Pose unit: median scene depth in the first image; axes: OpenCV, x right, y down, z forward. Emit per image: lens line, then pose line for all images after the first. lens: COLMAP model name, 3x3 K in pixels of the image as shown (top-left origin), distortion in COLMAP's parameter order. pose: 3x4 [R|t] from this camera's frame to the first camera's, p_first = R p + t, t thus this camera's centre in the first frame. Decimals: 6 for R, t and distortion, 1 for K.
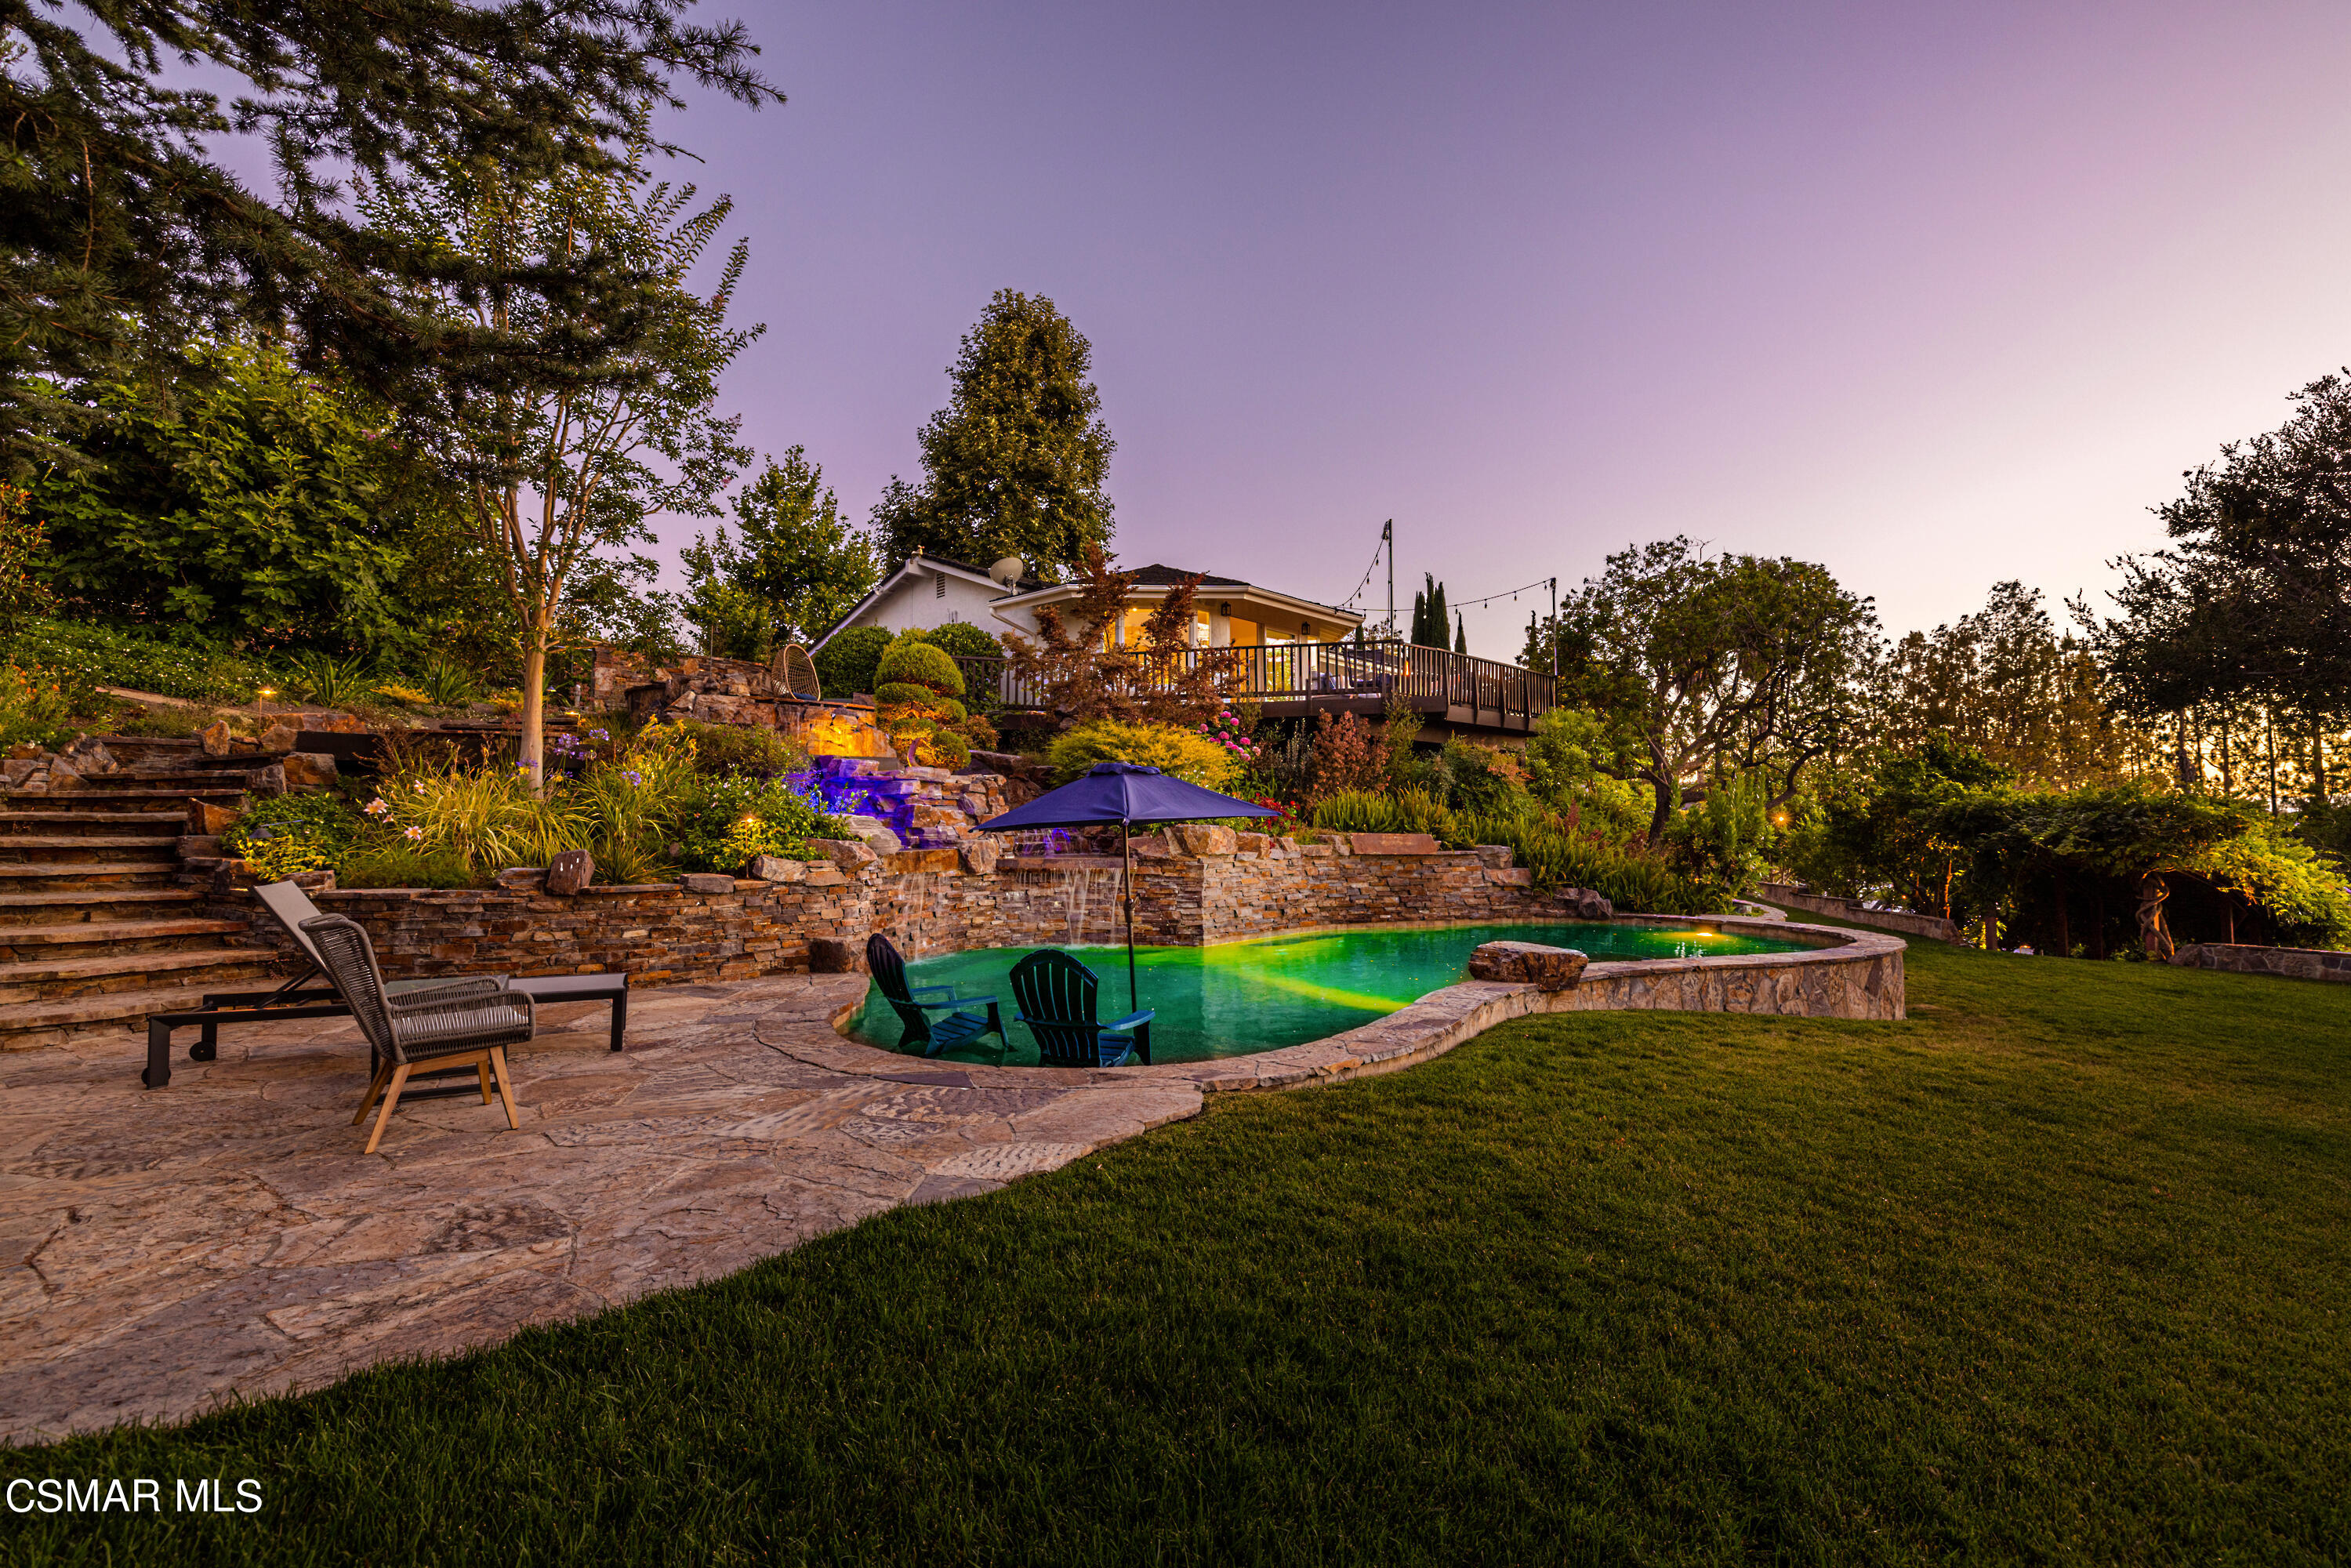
lens RADIAL K [[1000.5, 0, 1176.3], [0, 1000.5, 793.3], [0, 0, 1]] dist [-0.000766, -0.000110]
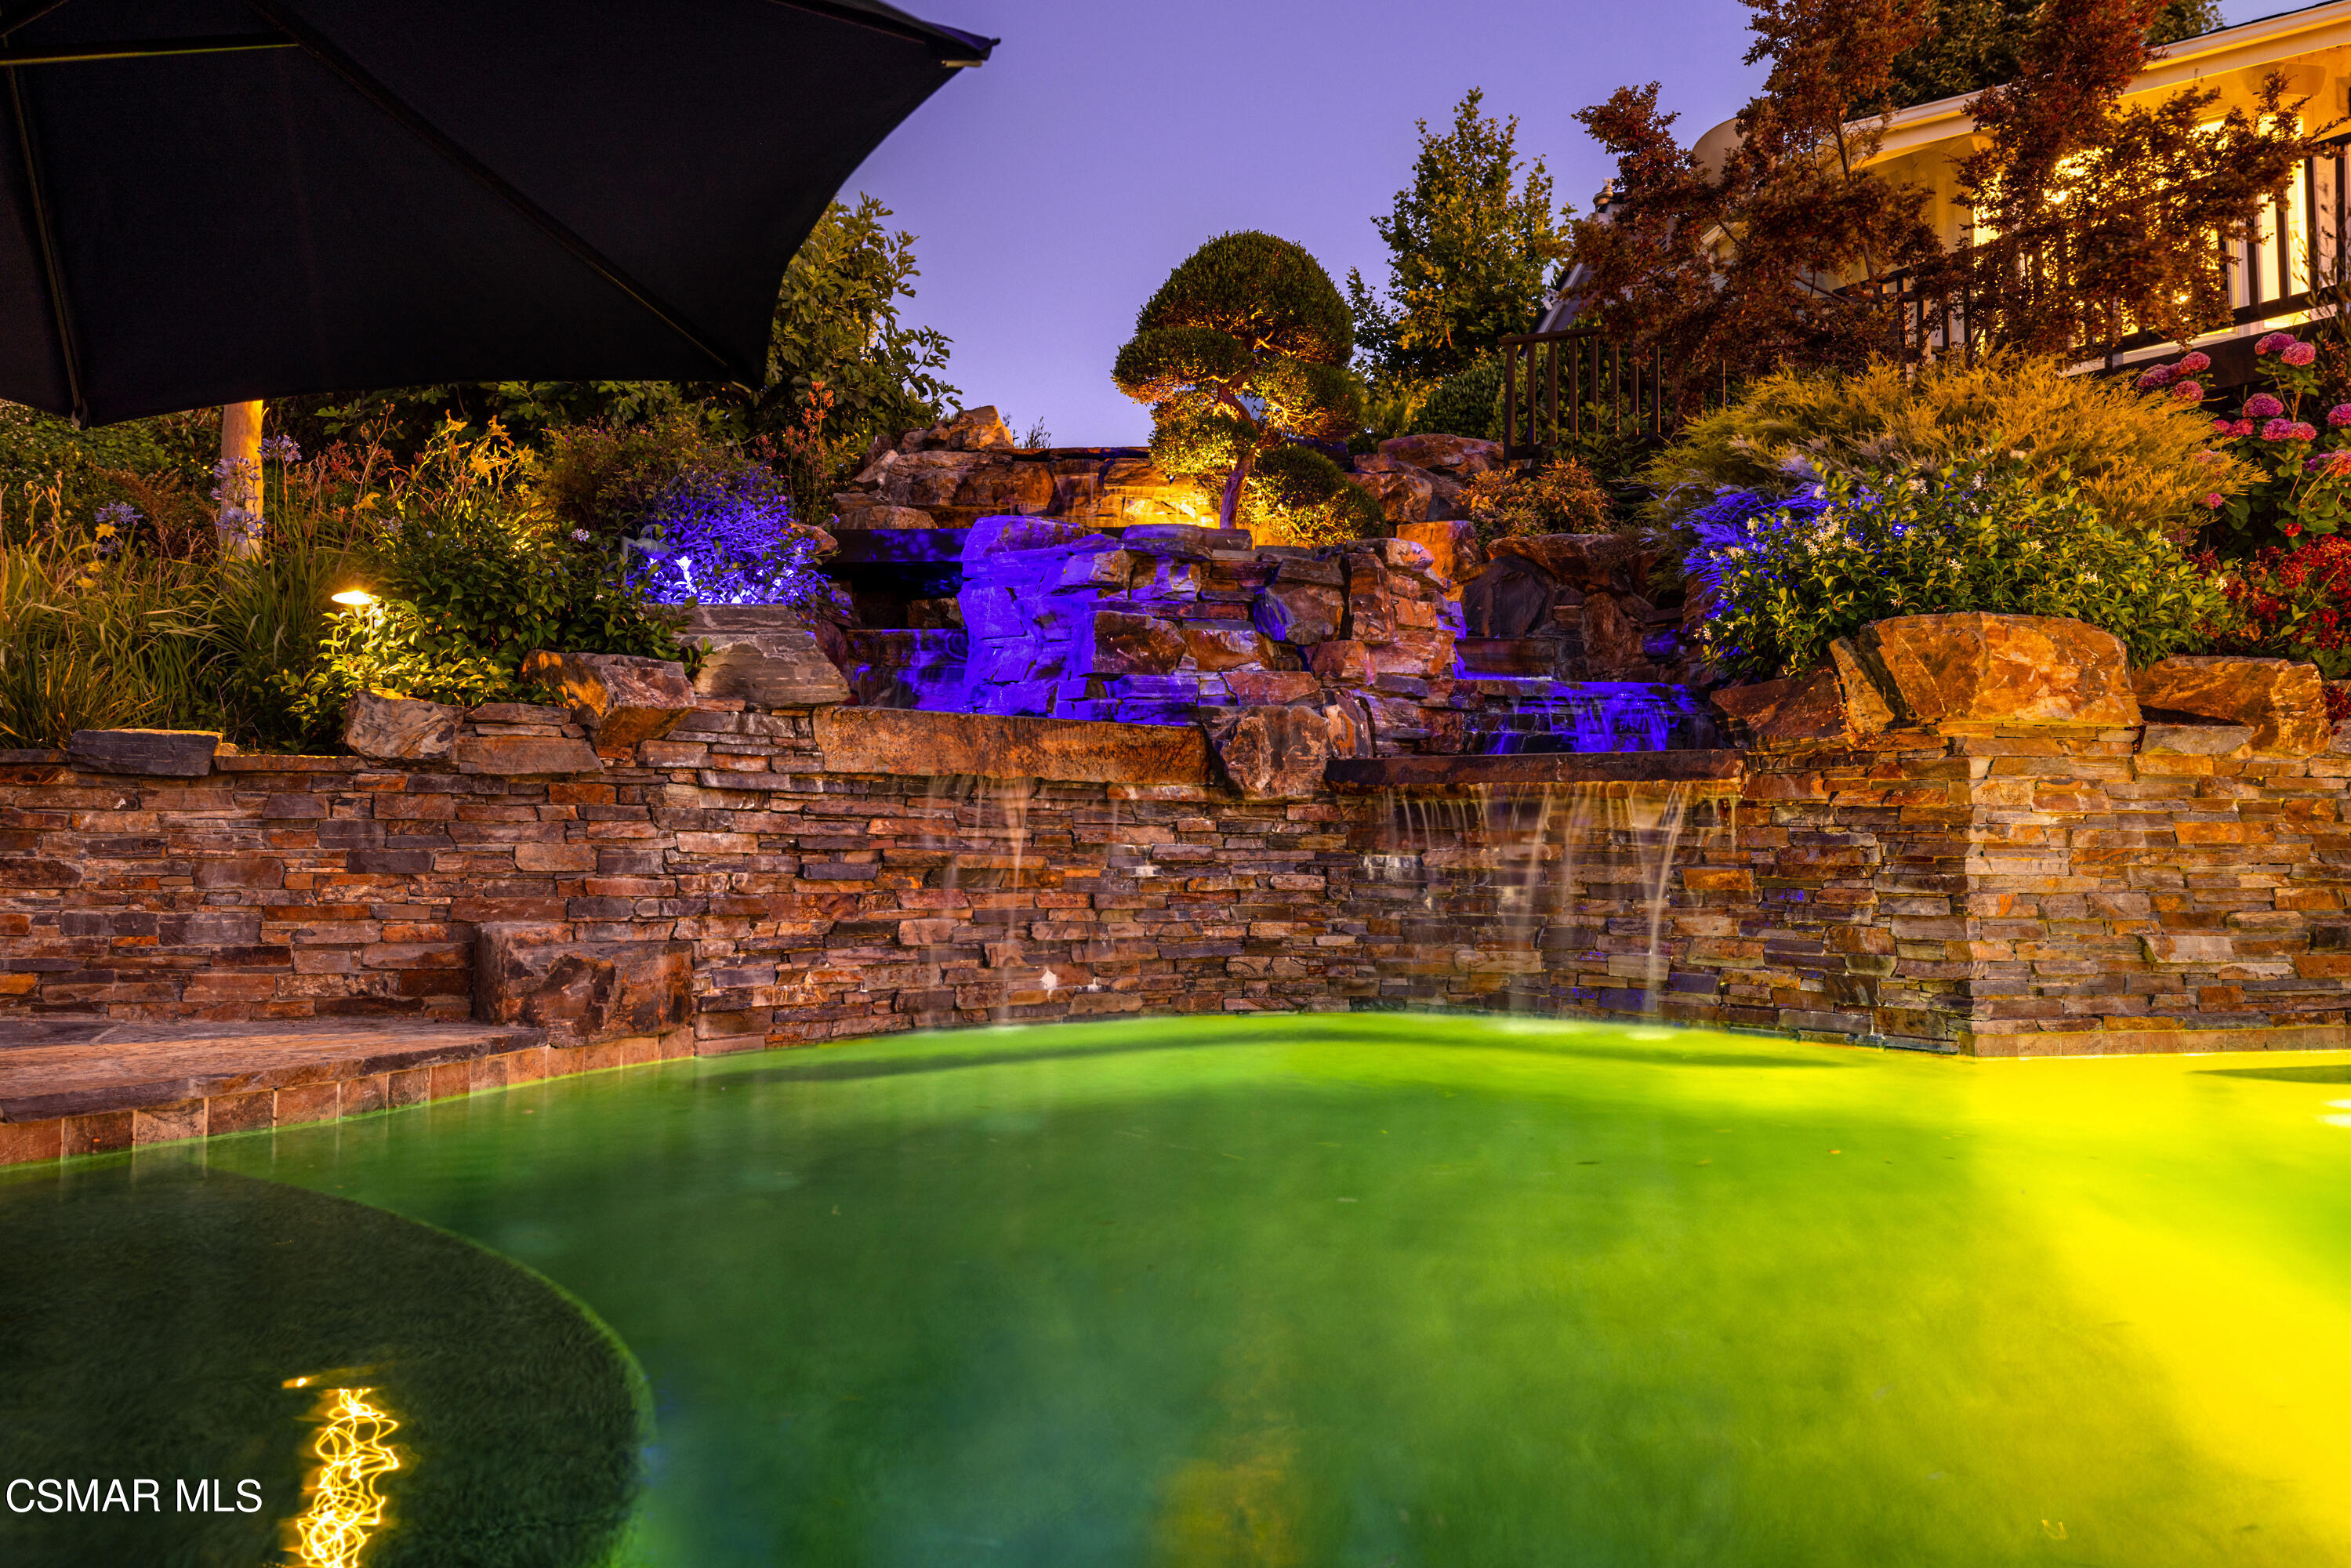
lens RADIAL K [[1679.9, 0, 1175.8], [0, 1679.9, 785.9], [0, 0, 1]] dist [-0.012229, -0.000326]
pose [[0.780794, -0.018677, -0.624509, 0.148068], [0.020201, 0.999785, -0.004645, 0.078054], [0.624462, -0.008989, 0.781004, 0.516654]]
